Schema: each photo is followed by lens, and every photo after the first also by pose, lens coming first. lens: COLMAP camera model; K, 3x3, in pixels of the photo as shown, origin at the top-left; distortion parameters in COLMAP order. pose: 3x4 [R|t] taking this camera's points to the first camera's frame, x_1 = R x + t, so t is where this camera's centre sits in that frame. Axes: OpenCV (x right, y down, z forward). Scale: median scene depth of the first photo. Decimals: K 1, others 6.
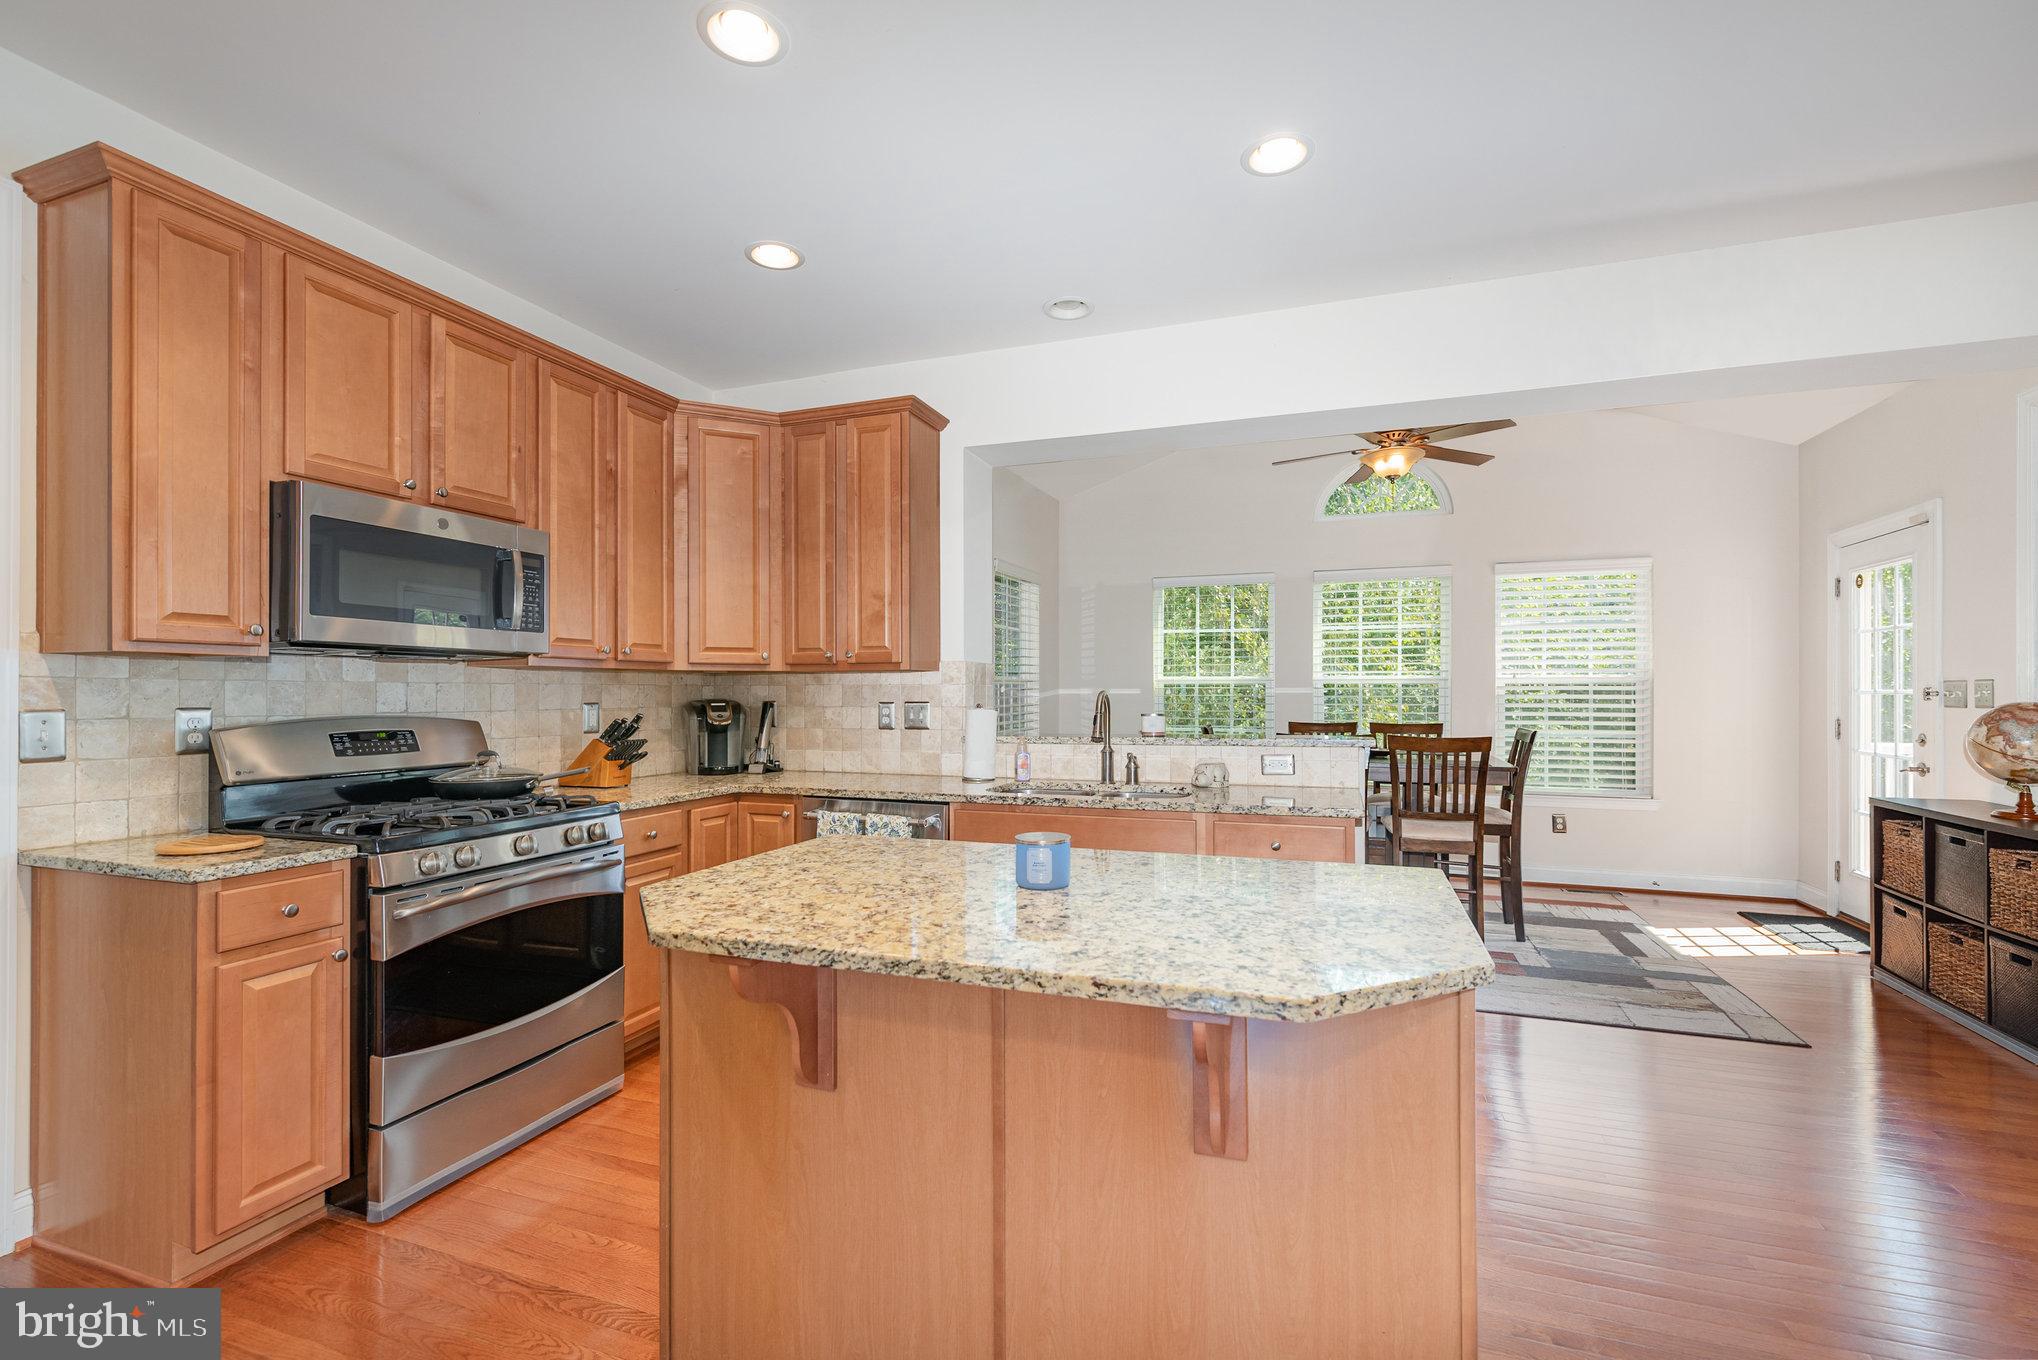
lens RADIAL K [[878.2, 0, 1017.0], [0, 878.2, 686.4], [0, 0, 1]] dist [0.003648, -0.000190]
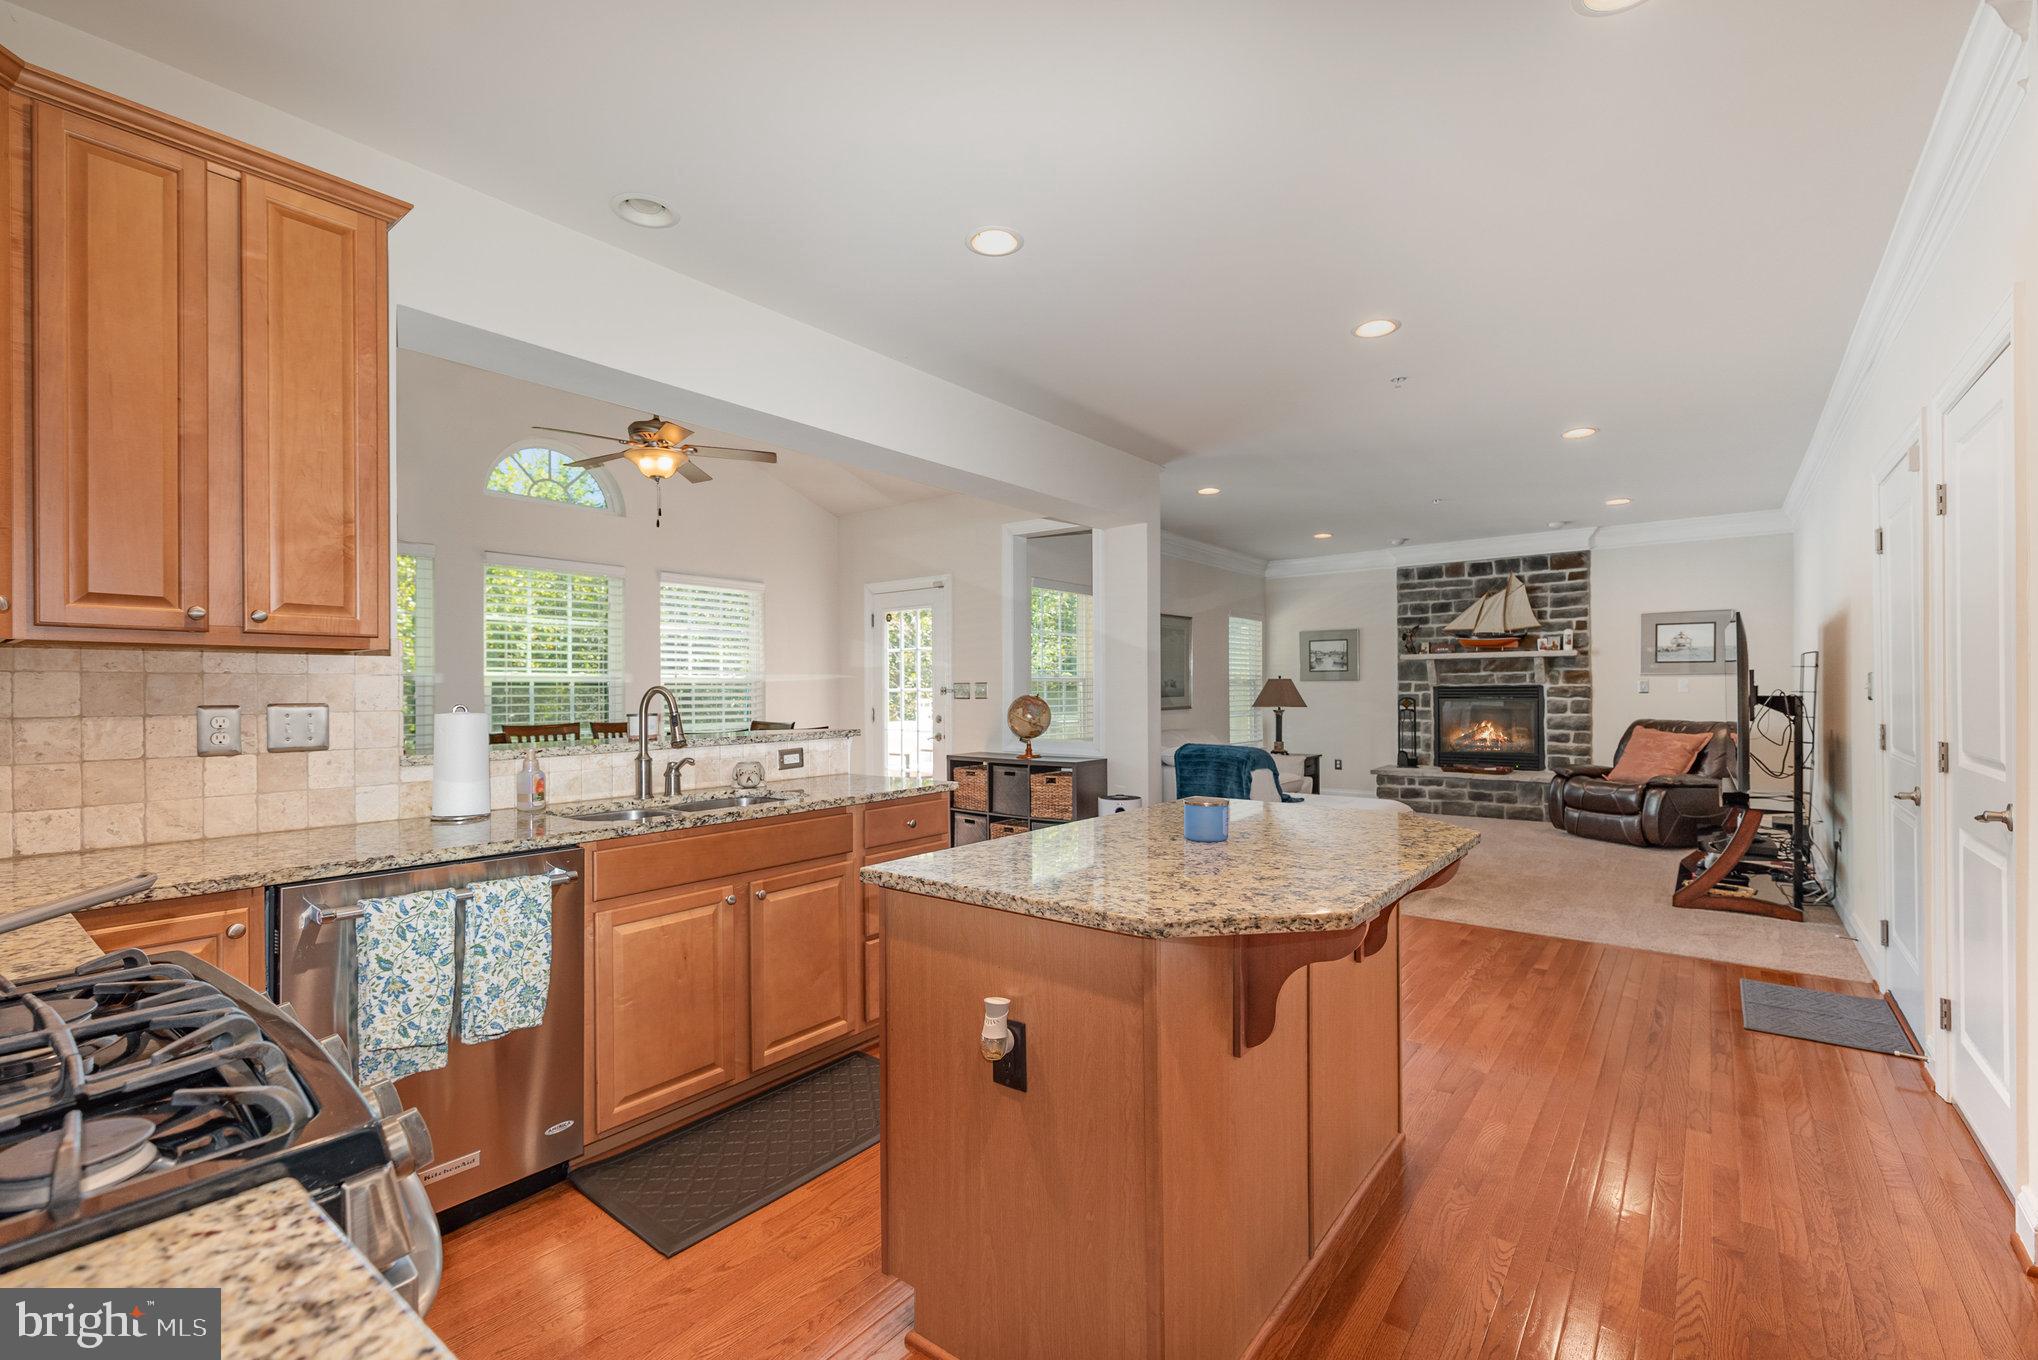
lens RADIAL K [[878.2, 0, 1015.5], [0, 878.2, 688.5], [0, 0, 1]] dist [0.003648, -0.000190]
pose [[0.326565, 0.002413, 0.945172, -0.574568], [-0.003003, 0.999994, -0.001515, 0.007501], [-0.945170, -0.002344, 0.326570, 0.405018]]
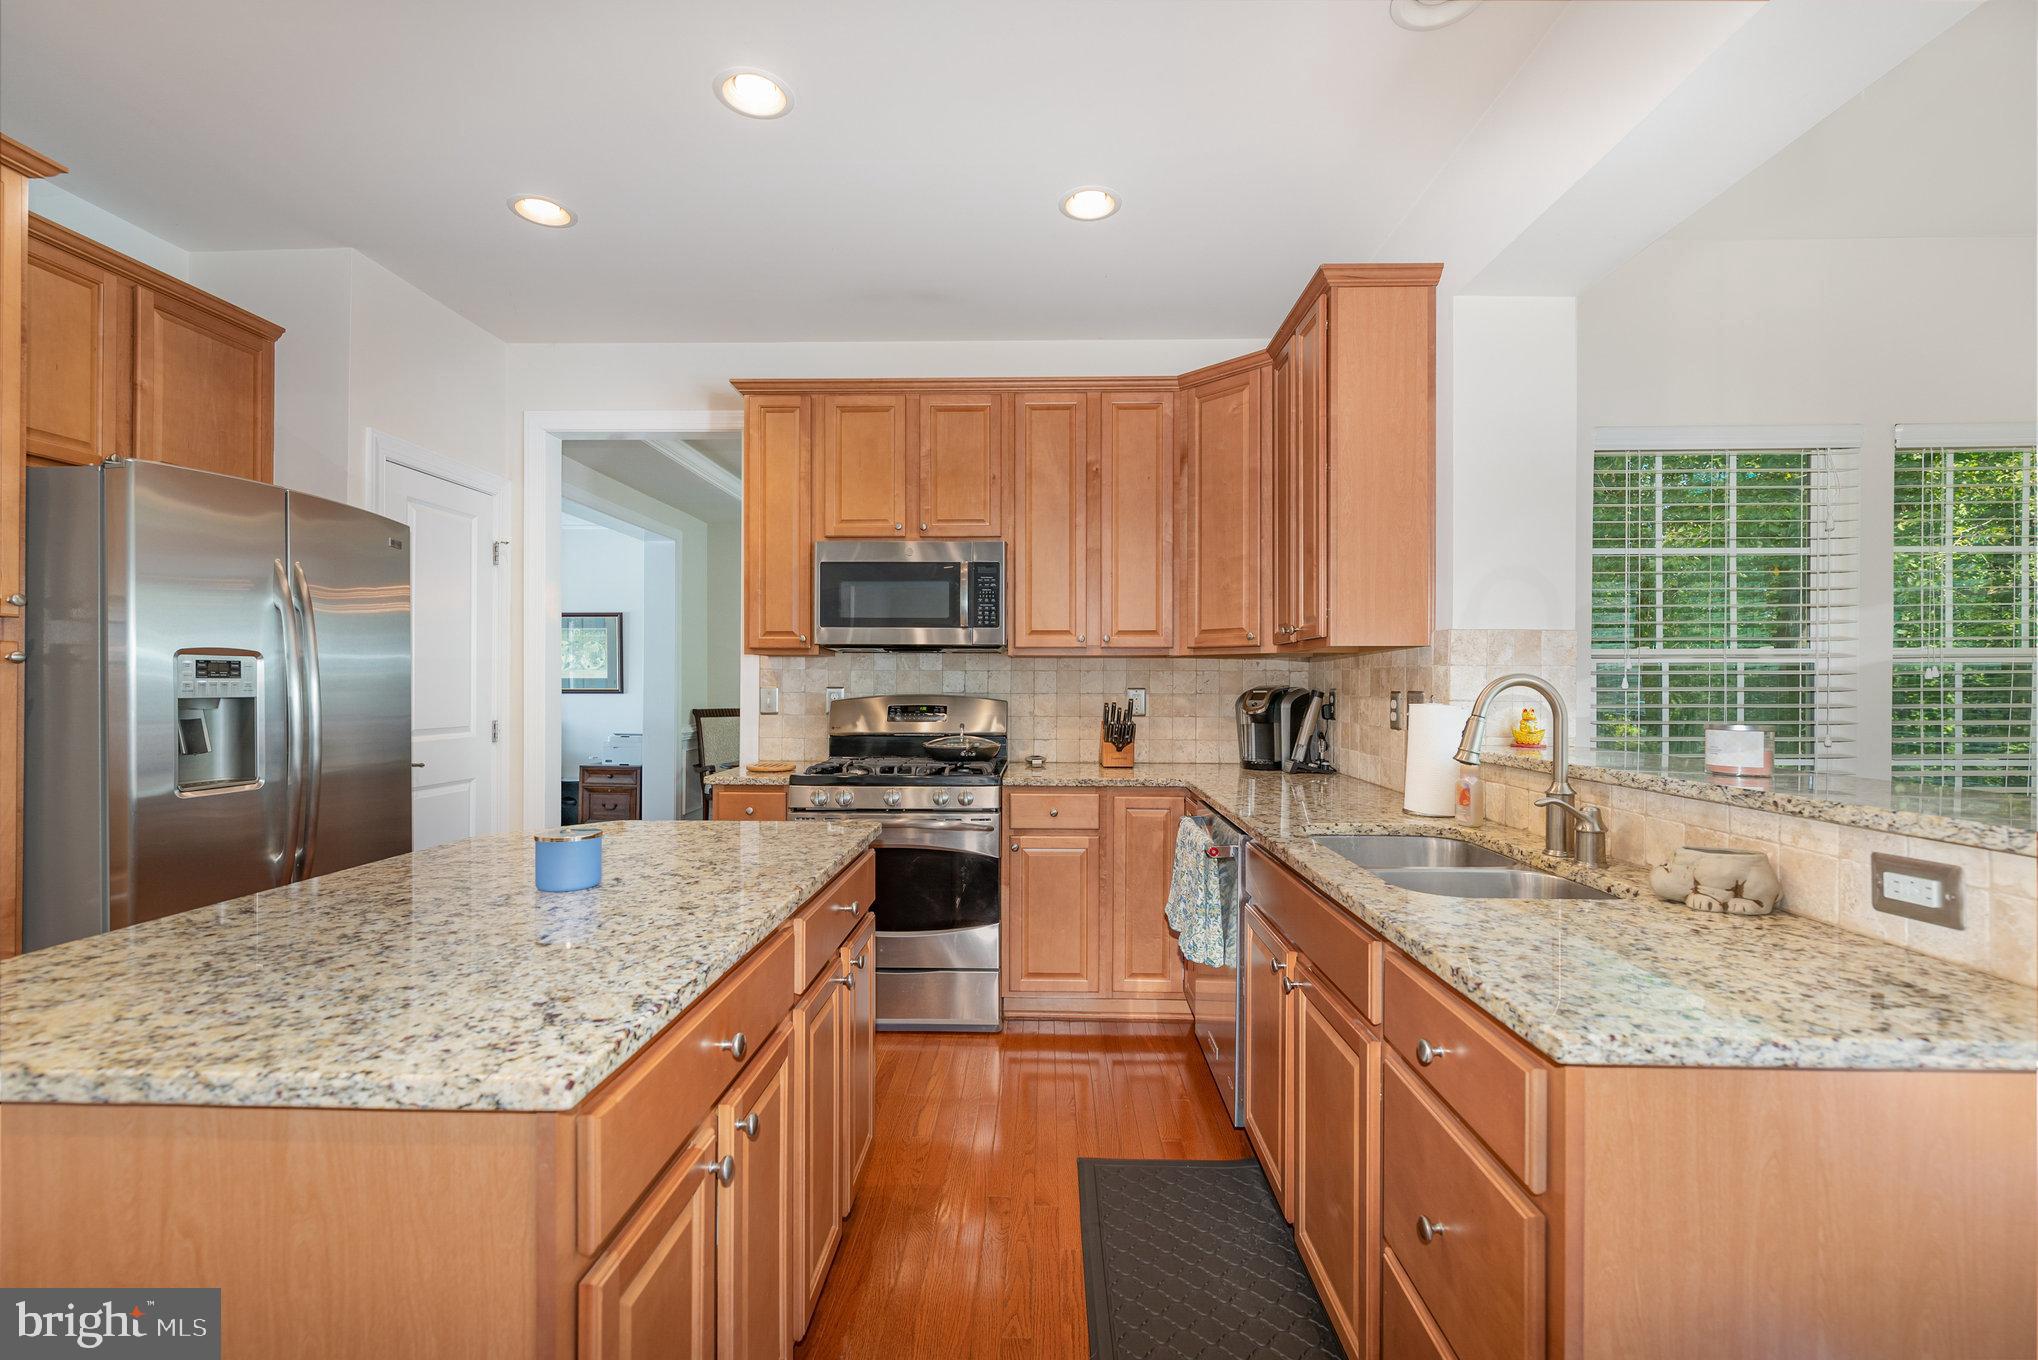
lens RADIAL K [[878.2, 0, 1018.1], [0, 878.2, 688.4], [0, 0, 1]] dist [0.003648, -0.000190]
pose [[0.311365, 0.011486, -0.950221, 0.495208], [0.004237, 0.999900, 0.013475, 0.004216], [0.950281, -0.008222, 0.311285, 0.543615]]
